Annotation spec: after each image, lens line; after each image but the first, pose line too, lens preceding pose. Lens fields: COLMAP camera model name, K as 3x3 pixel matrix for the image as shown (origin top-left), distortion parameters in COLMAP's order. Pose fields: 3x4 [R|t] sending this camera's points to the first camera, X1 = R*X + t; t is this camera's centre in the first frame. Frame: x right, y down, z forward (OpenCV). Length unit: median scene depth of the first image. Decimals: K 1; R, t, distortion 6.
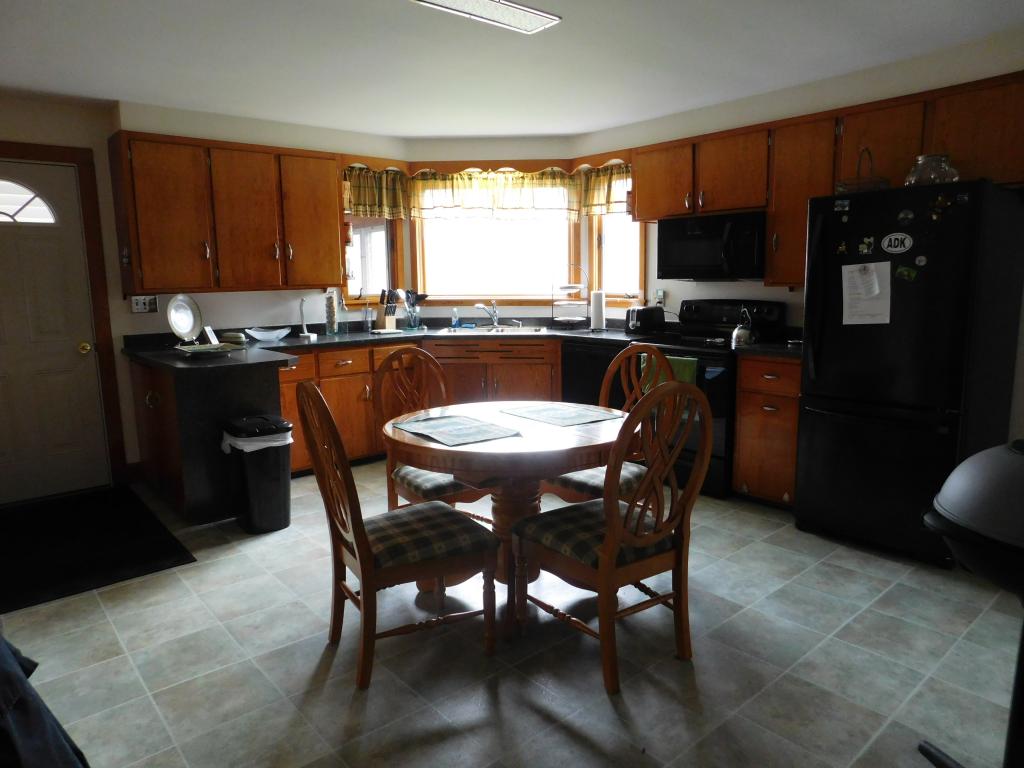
lens RADIAL K [[673.0, 0, 513.8], [0, 673.0, 381.5], [0, 0, 1]] dist [-0.033827, 0.017954]
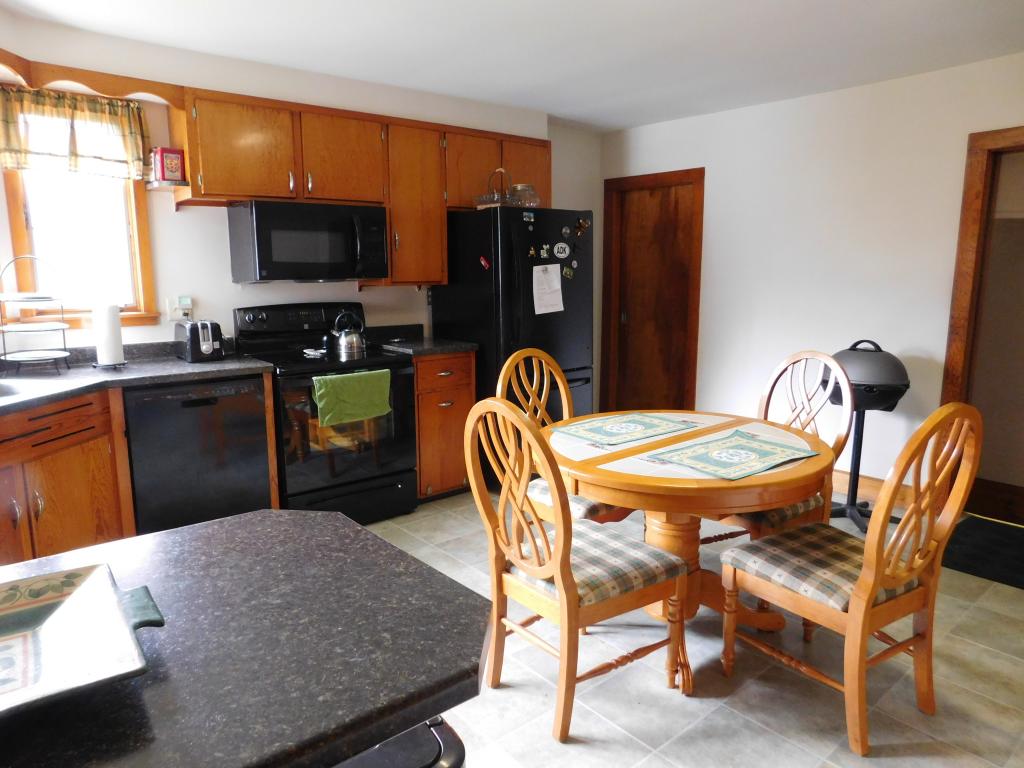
lens RADIAL K [[673.0, 0, 514.3], [0, 673.0, 386.6], [0, 0, 1]] dist [-0.033827, 0.017954]
pose [[0.029012, -0.152004, 0.987954, -0.761830], [0.161100, 0.976160, 0.145459, -0.144555], [-0.986512, 0.154939, 0.052808, 1.009934]]
